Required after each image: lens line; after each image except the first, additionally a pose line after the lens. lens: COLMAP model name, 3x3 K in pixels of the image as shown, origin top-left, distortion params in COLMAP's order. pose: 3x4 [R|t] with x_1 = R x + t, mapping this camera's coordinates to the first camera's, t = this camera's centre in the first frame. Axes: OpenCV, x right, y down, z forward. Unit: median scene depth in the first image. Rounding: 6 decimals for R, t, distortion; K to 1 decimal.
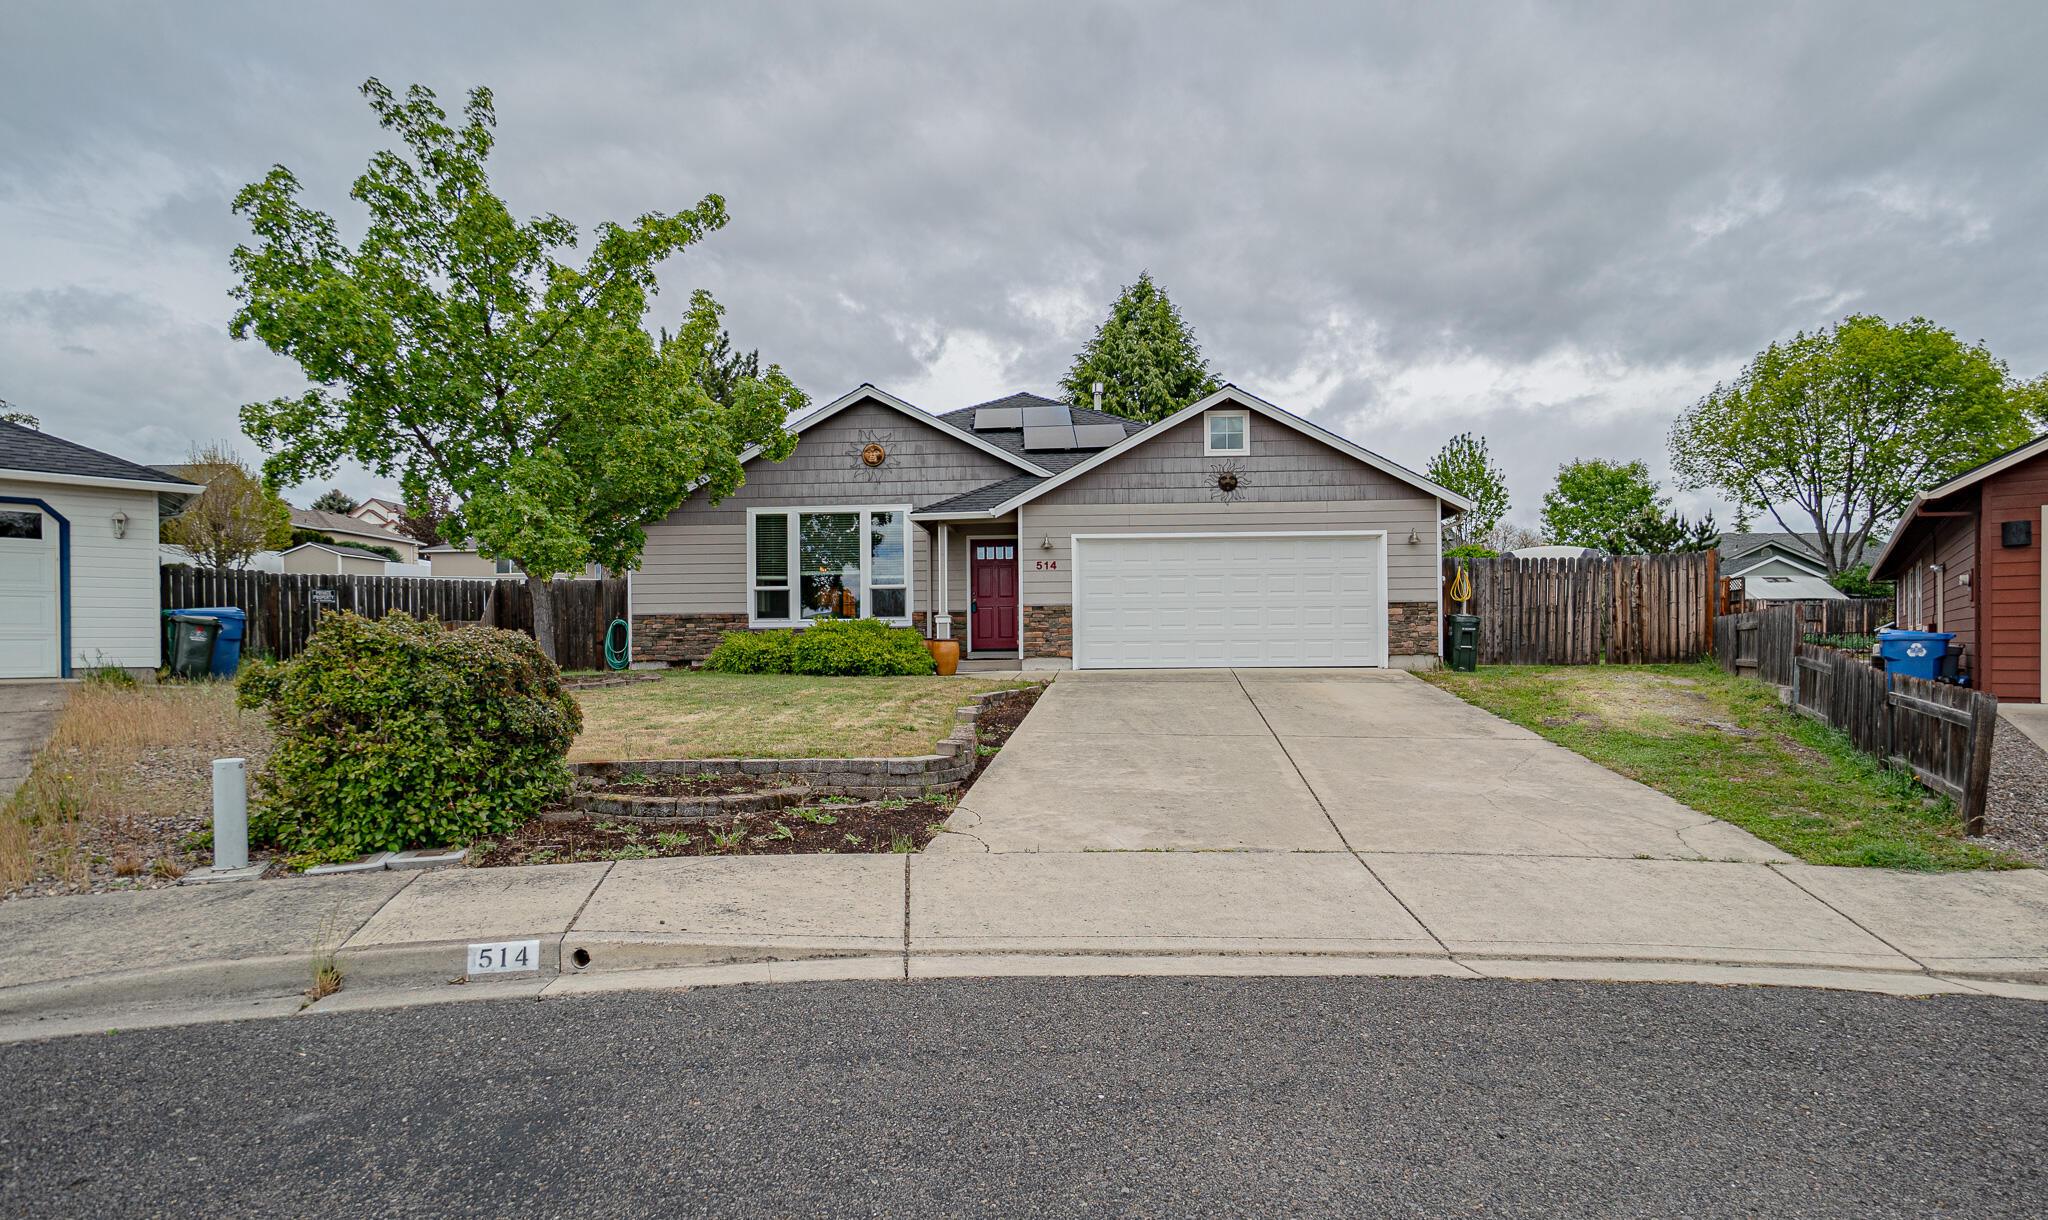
lens RADIAL K [[981.8, 0, 1024.6], [0, 981.8, 674.2], [0, 0, 1]] dist [-0.031309, -0.000237]
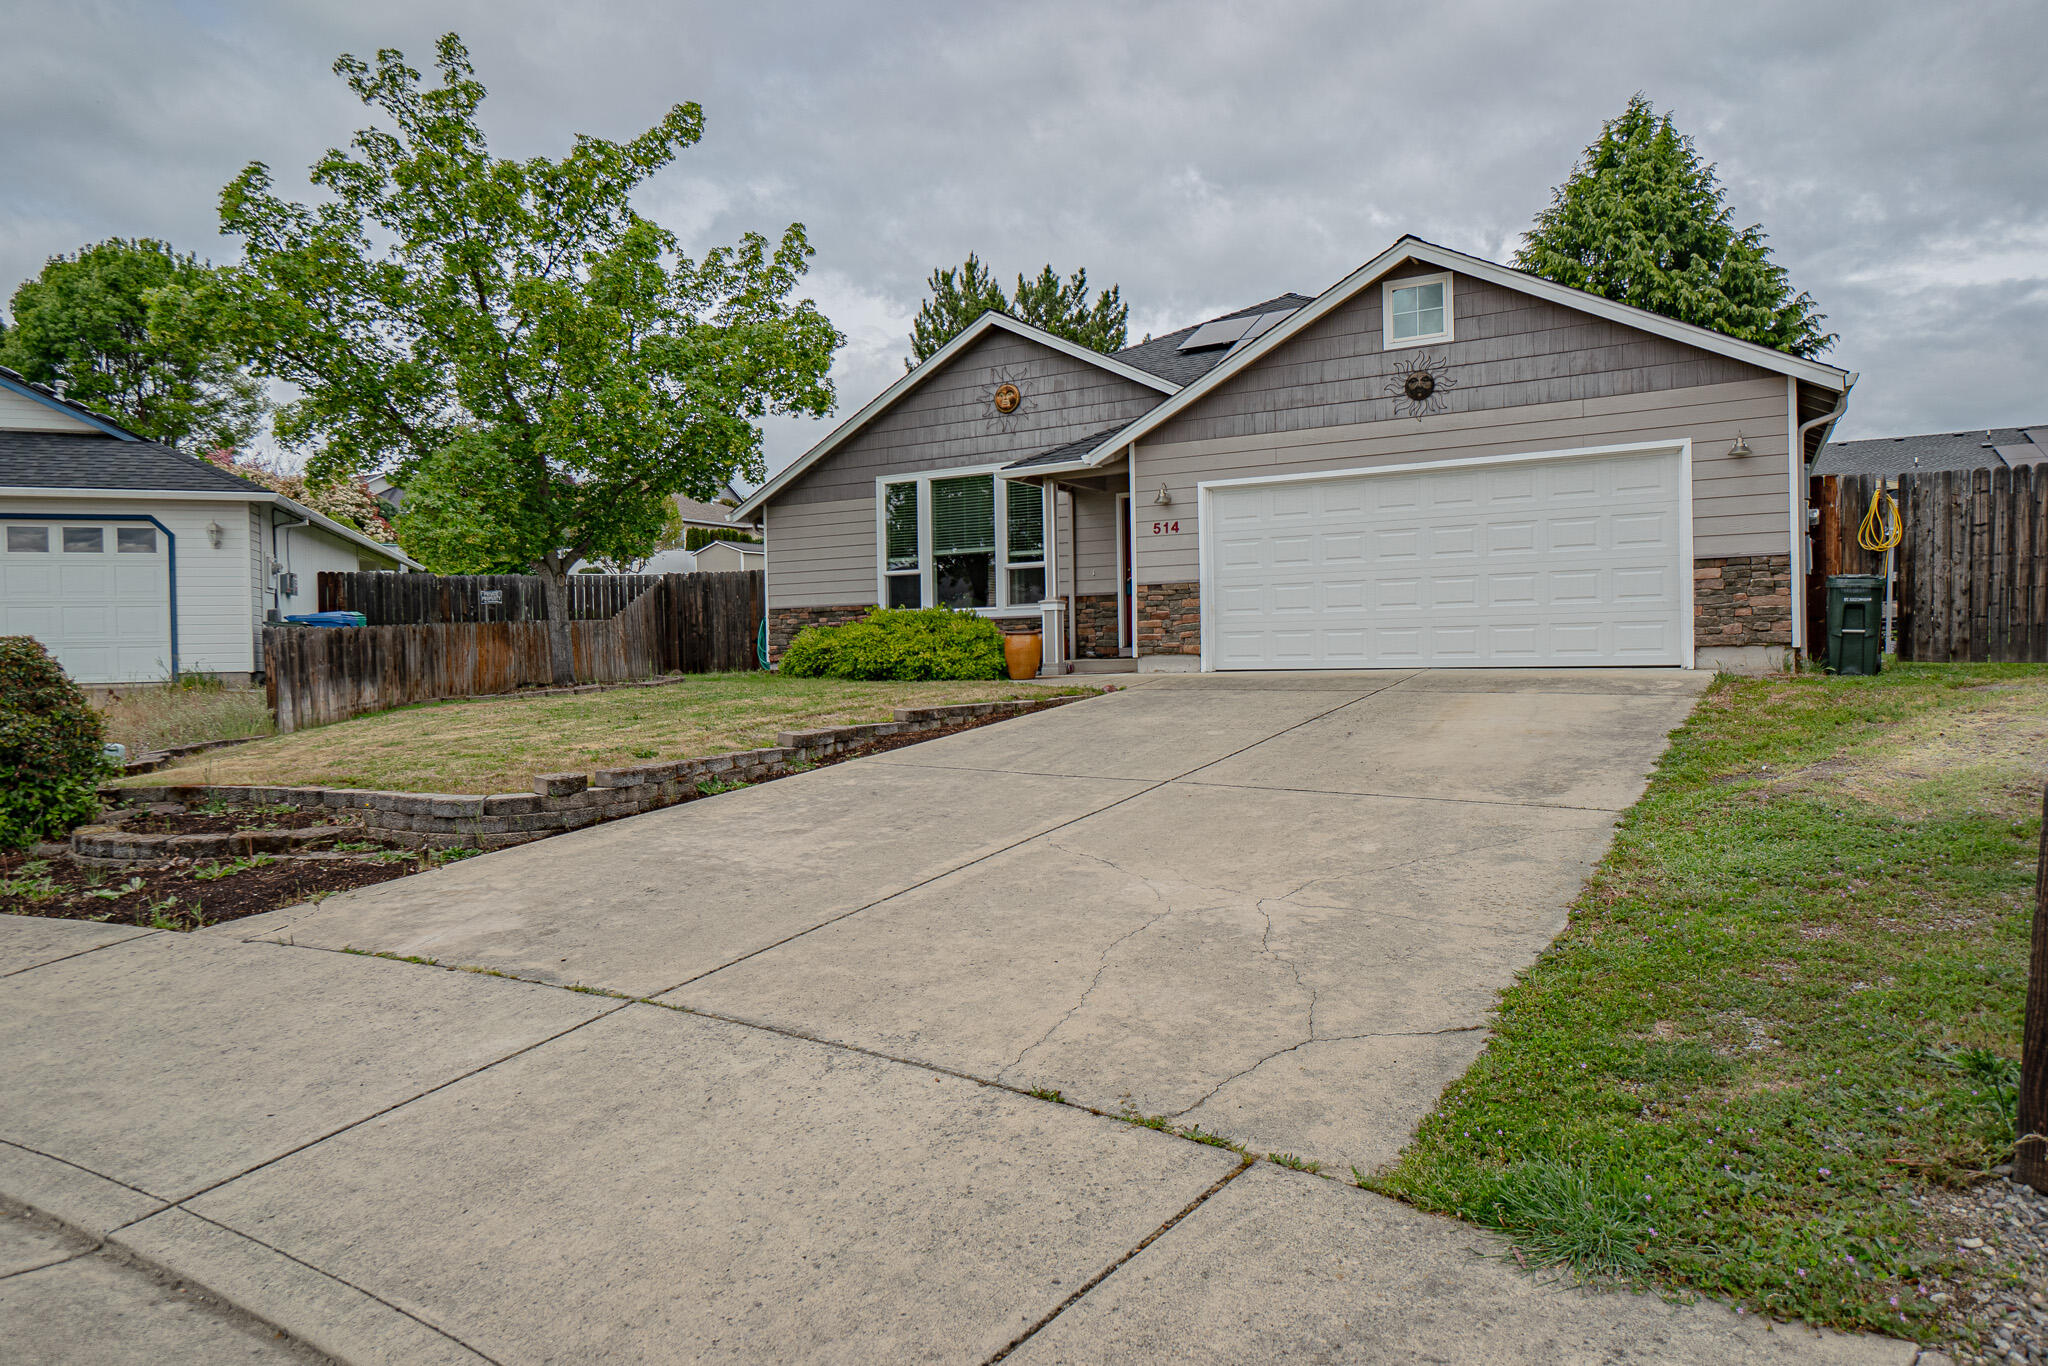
lens RADIAL K [[1181.2, 0, 1024.0], [0, 1181.2, 683.0], [0, 0, 1]] dist [-0.028463, 0.038391]
pose [[0.901540, 0.003161, -0.432685, 0.304985], [0.001163, 0.999952, 0.009728, -0.004947], [0.432695, -0.009273, 0.901493, 0.169259]]
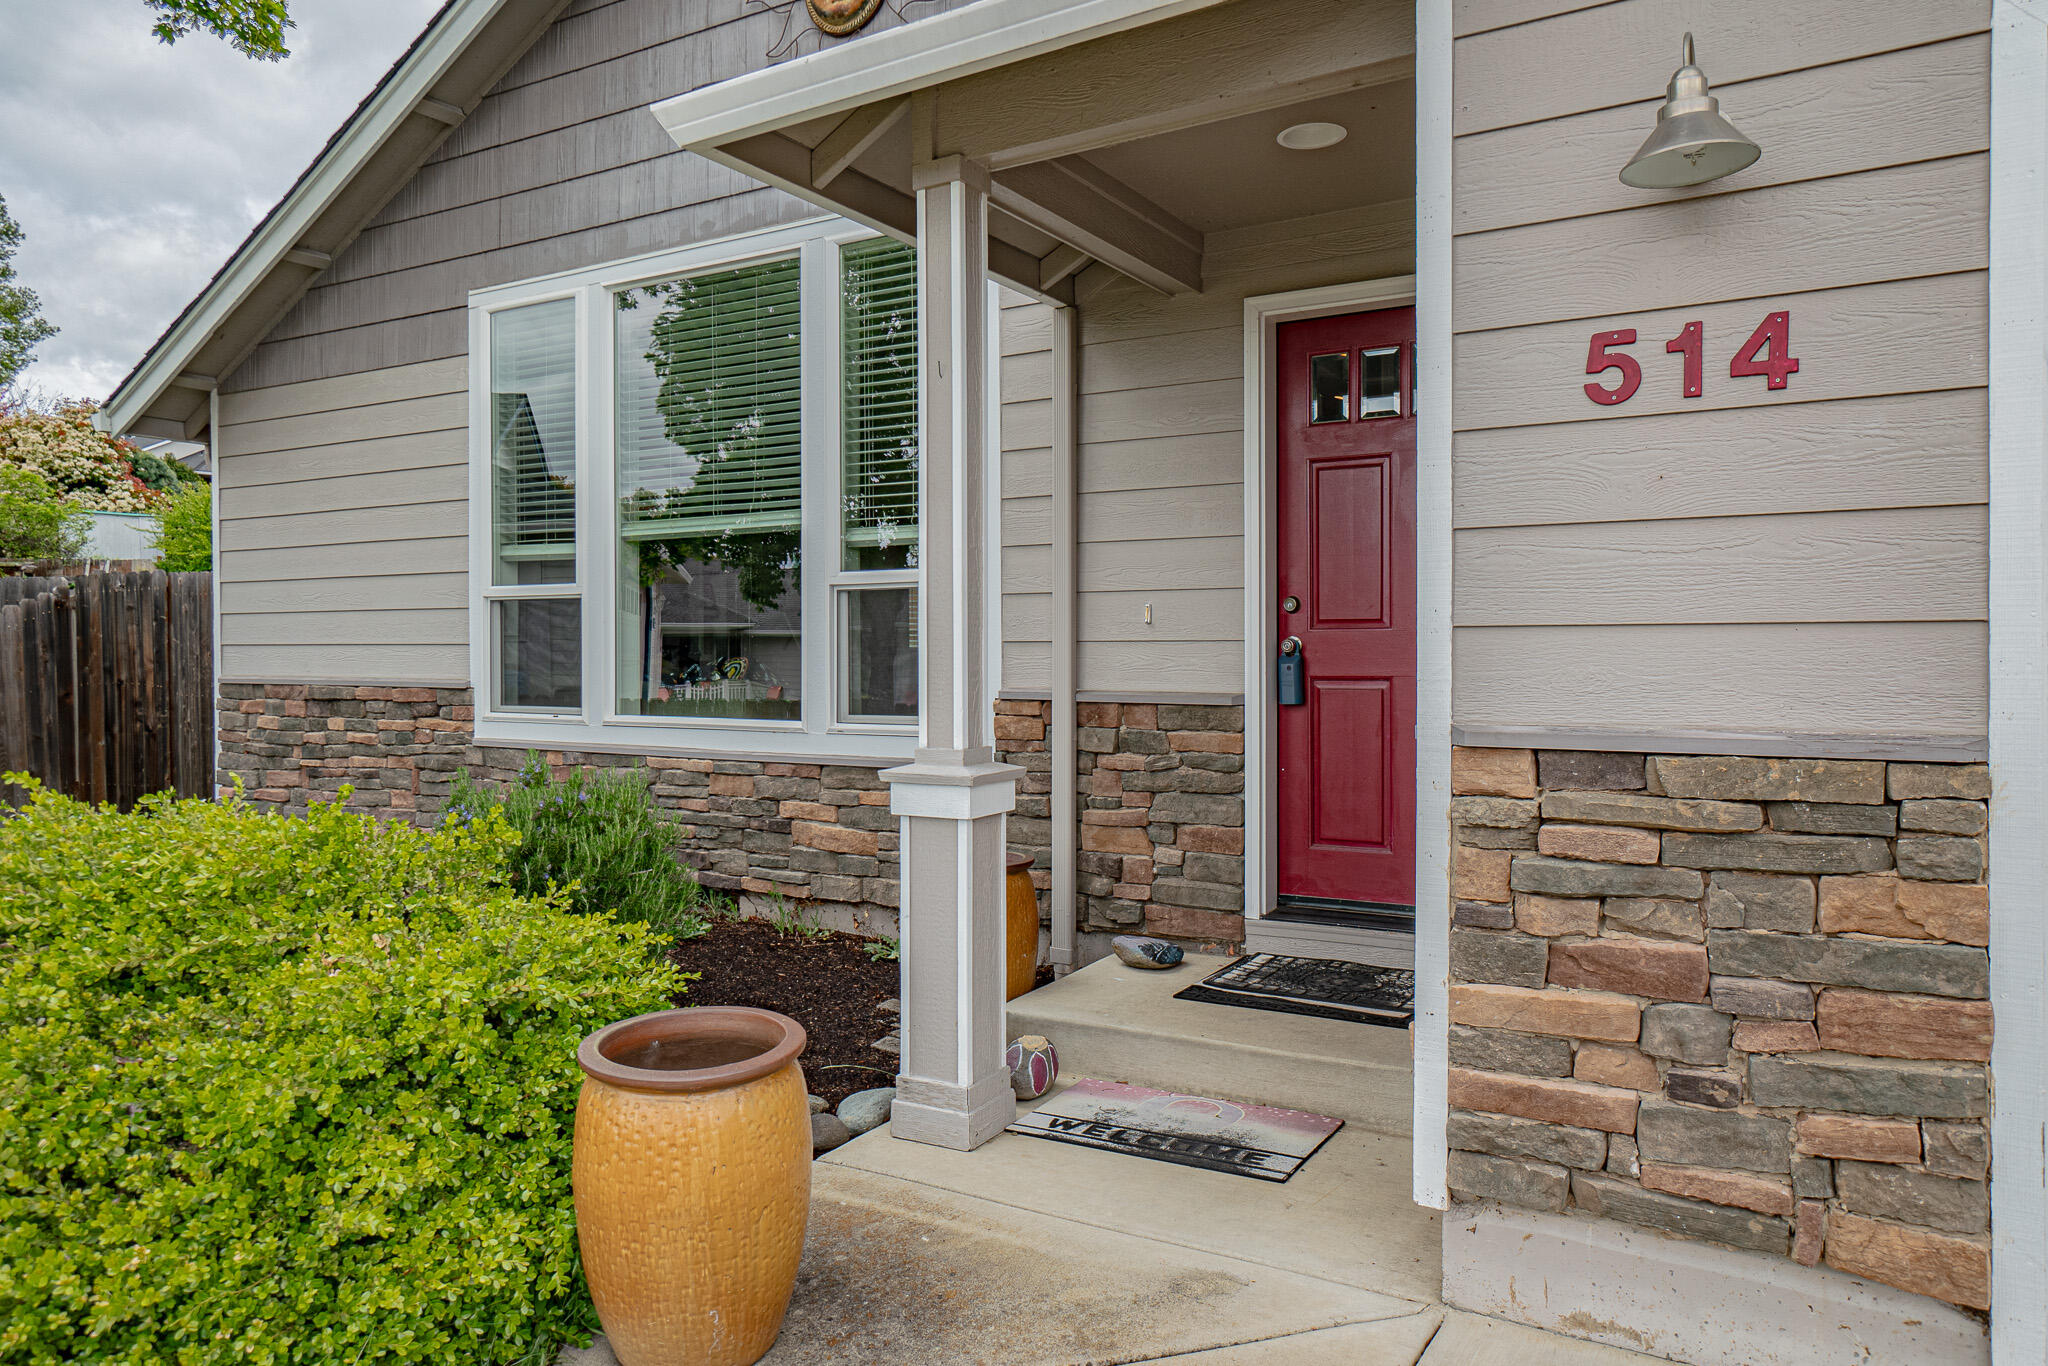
lens RADIAL K [[1373.5, 0, 1024.0], [0, 1373.5, 683.0], [0, 0, 1]] dist [0.002410, 0.001501]
pose [[0.896693, 0.015280, -0.442389, 0.023901], [-0.016074, 0.999869, 0.001954, -0.076082], [0.442361, 0.005359, 0.896821, 0.840397]]
